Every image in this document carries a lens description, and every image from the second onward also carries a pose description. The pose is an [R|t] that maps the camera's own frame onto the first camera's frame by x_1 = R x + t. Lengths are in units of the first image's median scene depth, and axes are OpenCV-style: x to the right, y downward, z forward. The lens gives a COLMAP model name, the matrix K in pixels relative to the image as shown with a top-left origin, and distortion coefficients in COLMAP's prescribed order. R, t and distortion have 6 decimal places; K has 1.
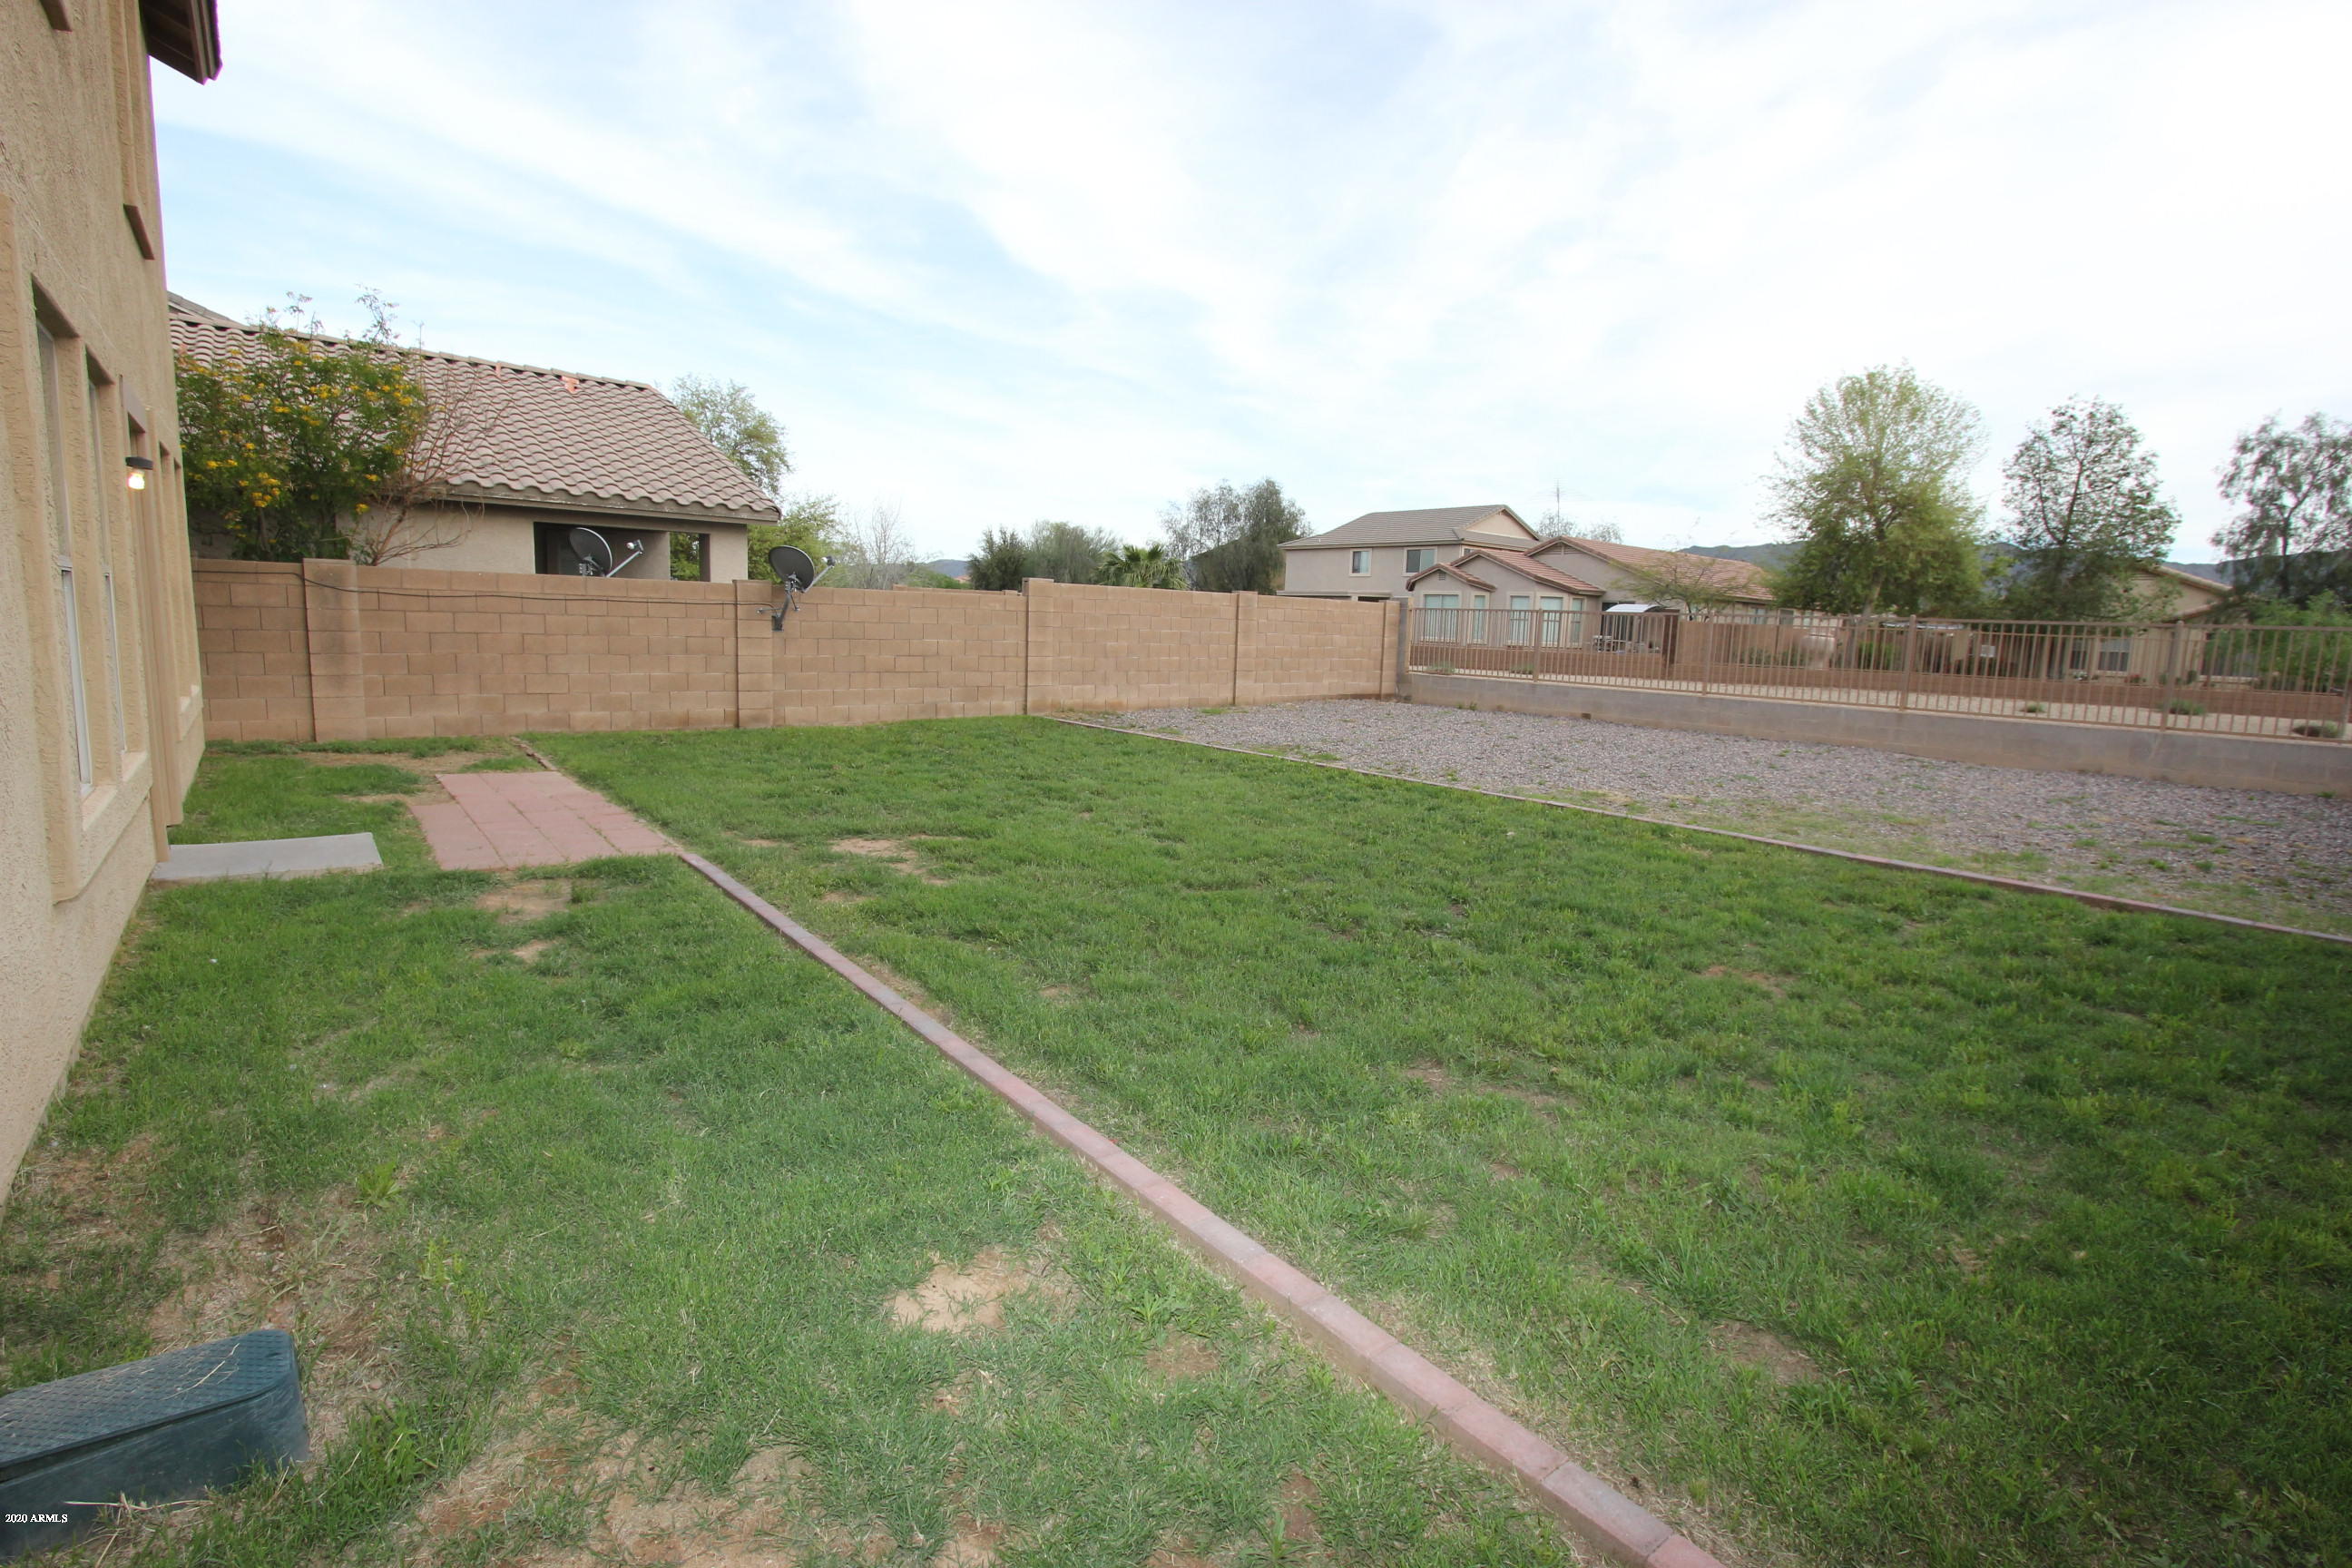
lens RADIAL K [[1080.3, 0, 1182.9], [0, 1080.3, 761.3], [0, 0, 1]] dist [-0.020345, 0.003267]
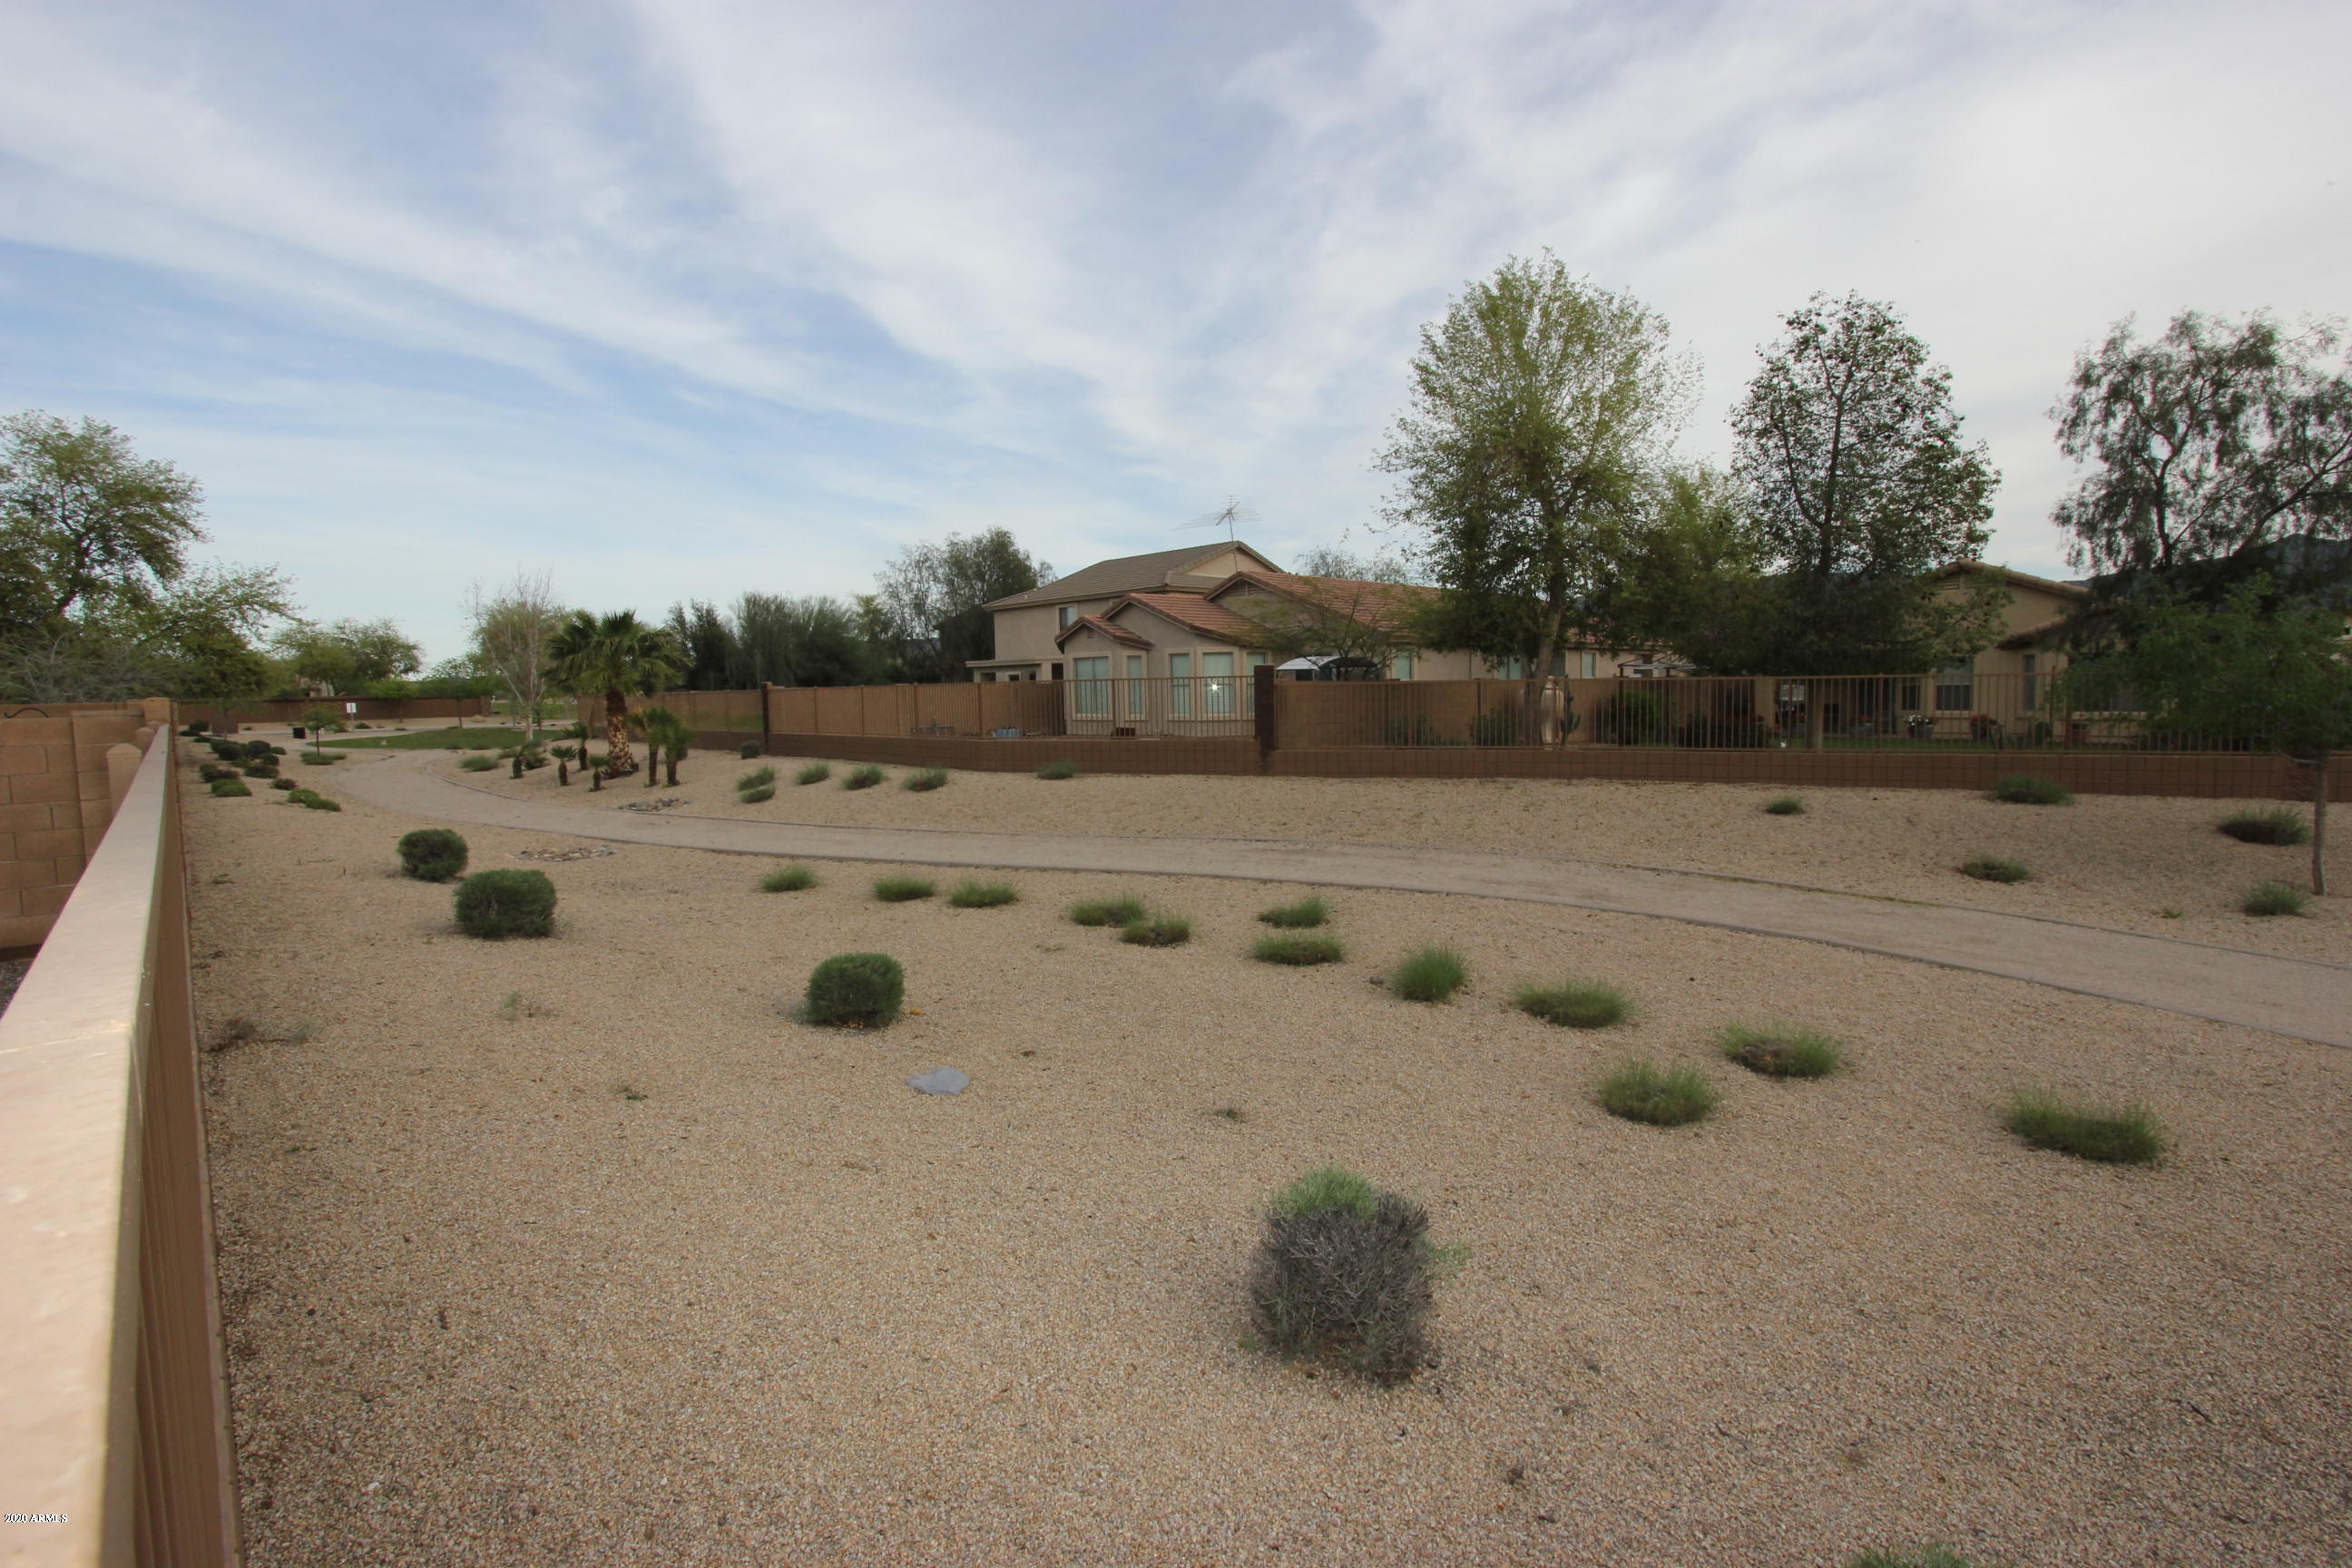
lens RADIAL K [[1080.3, 0, 1167.3], [0, 1080.3, 759.9], [0, 0, 1]] dist [-0.020345, 0.003267]
pose [[0.996787, -0.057943, 0.055295, 0.410474], [0.061349, 0.996188, -0.062016, -0.055682], [-0.051491, 0.065209, 0.996542, 0.415922]]
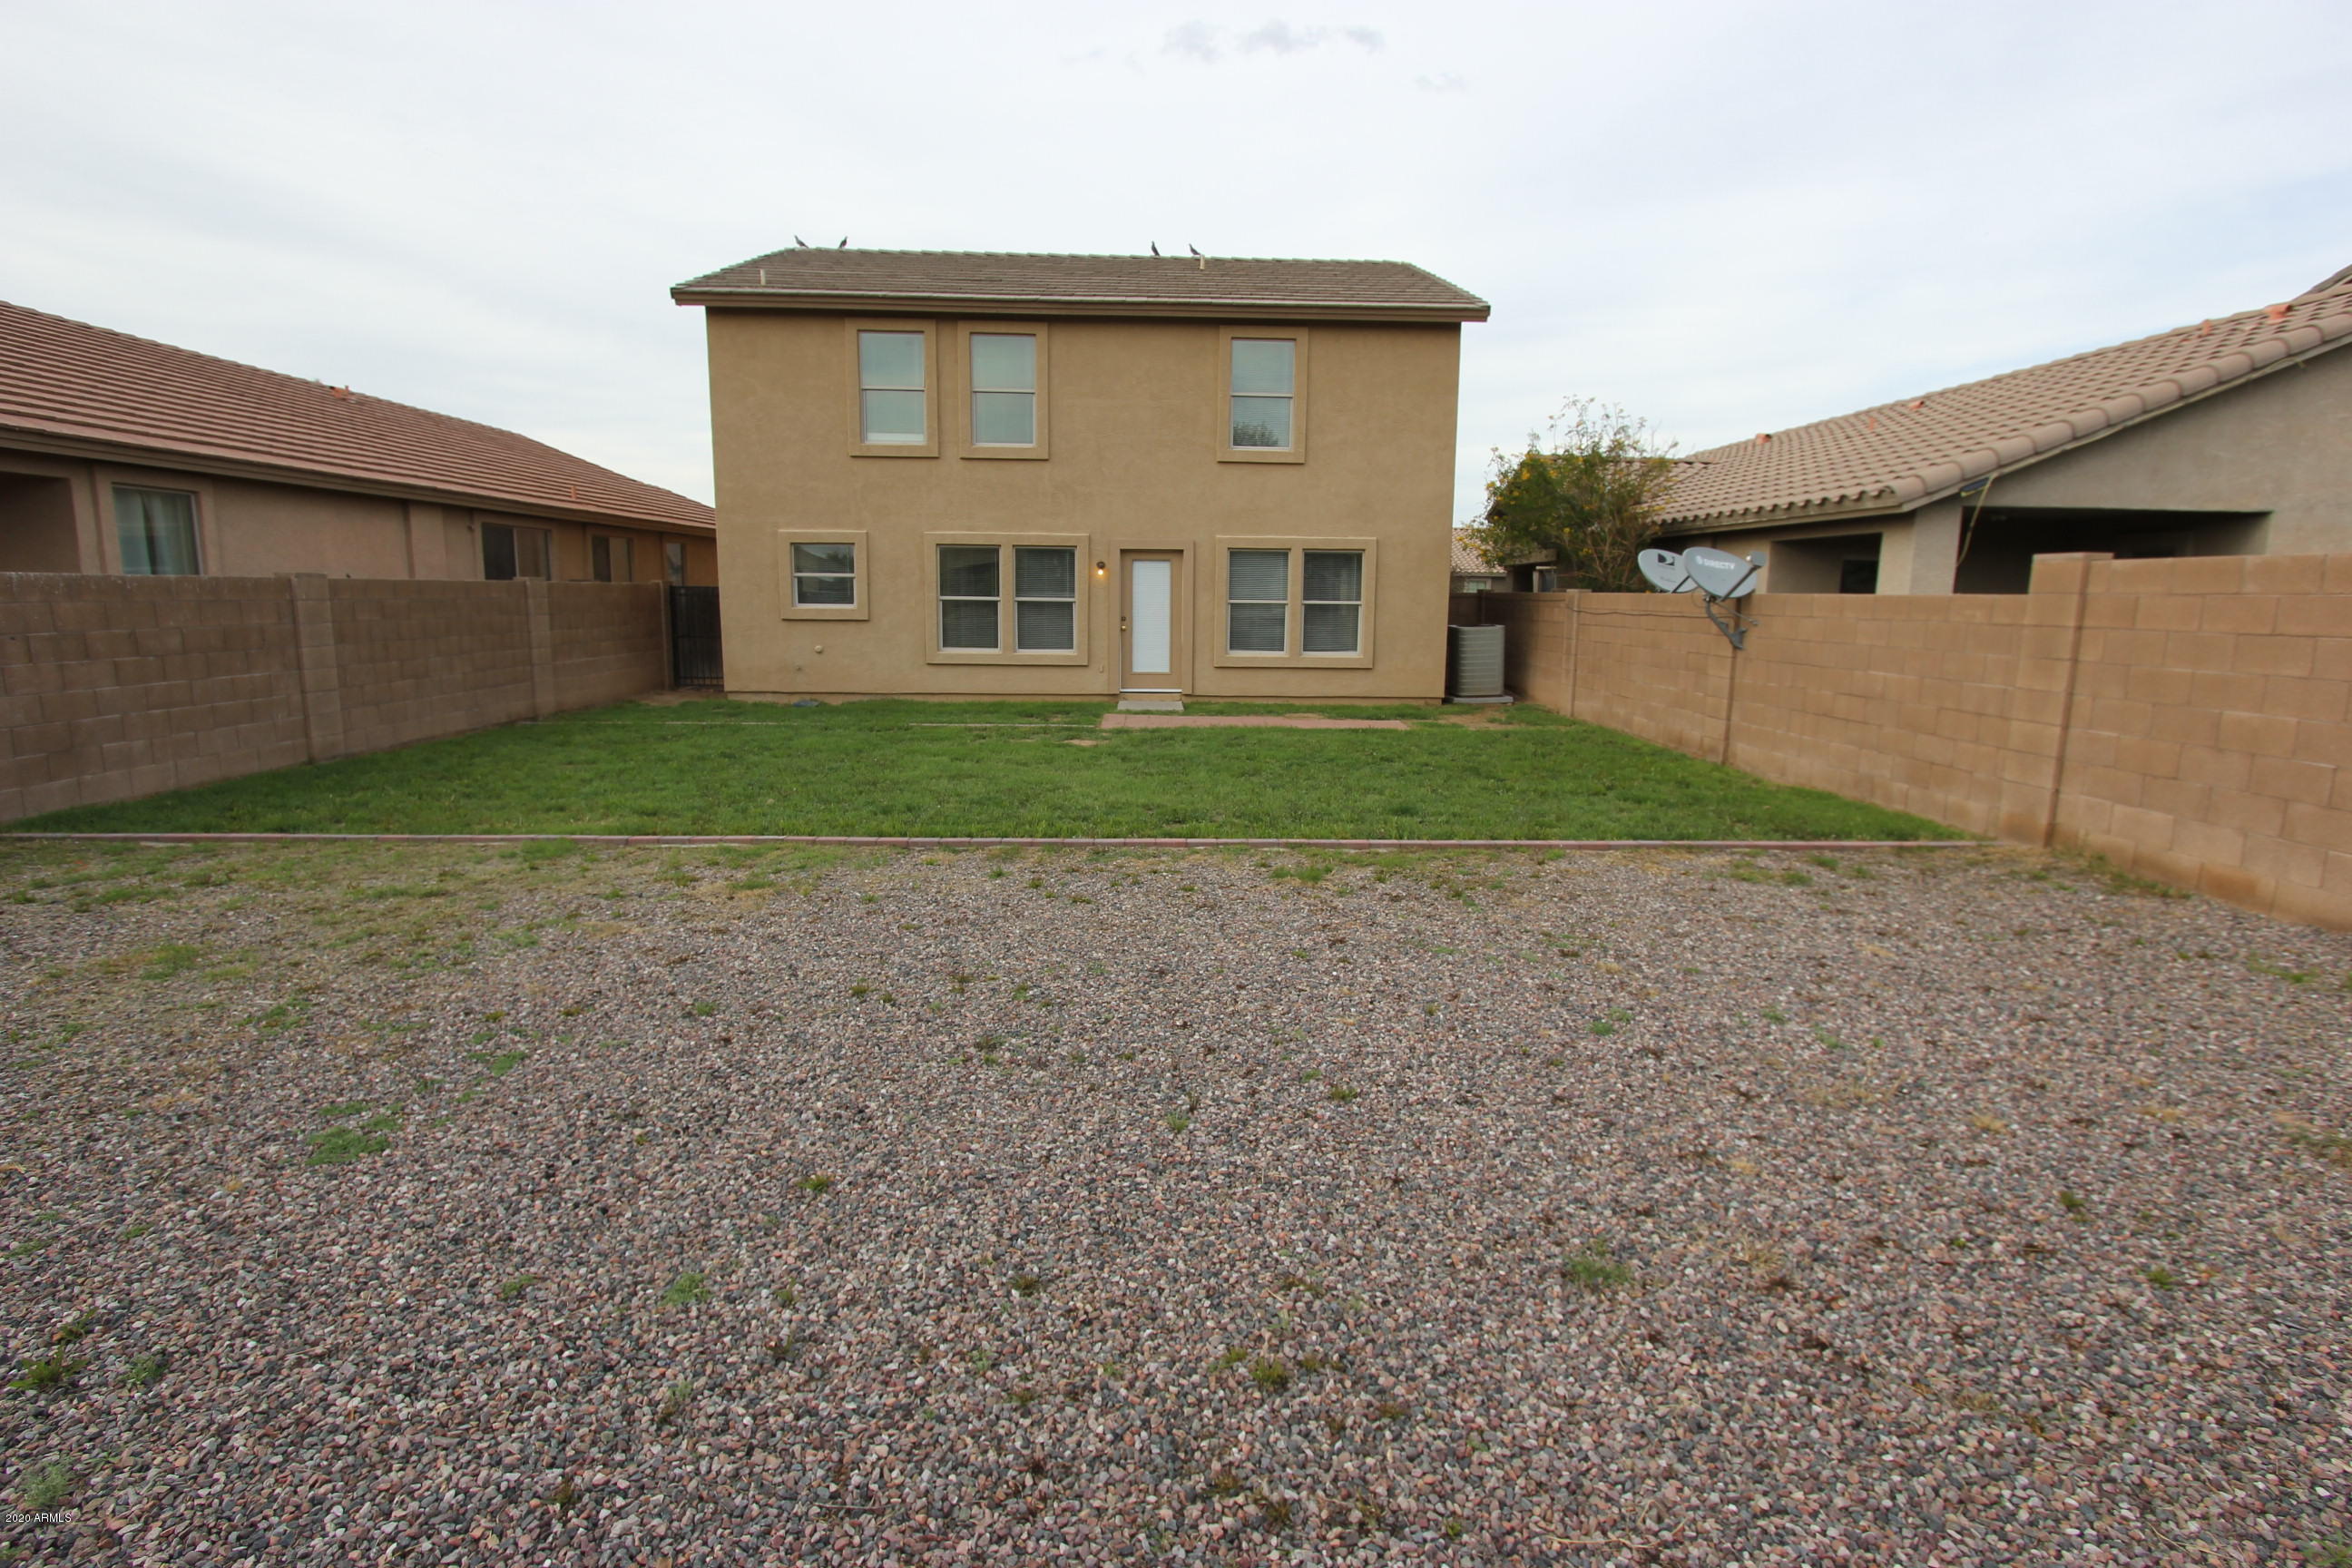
lens RADIAL K [[1080.3, 0, 1179.1], [0, 1080.3, 765.5], [0, 0, 1]] dist [-0.020345, 0.003267]
pose [[-0.617088, 0.080552, -0.782761, 0.248712], [-0.135413, 0.969037, 0.206473, -0.068077], [0.775155, 0.233408, -0.587073, 0.542964]]
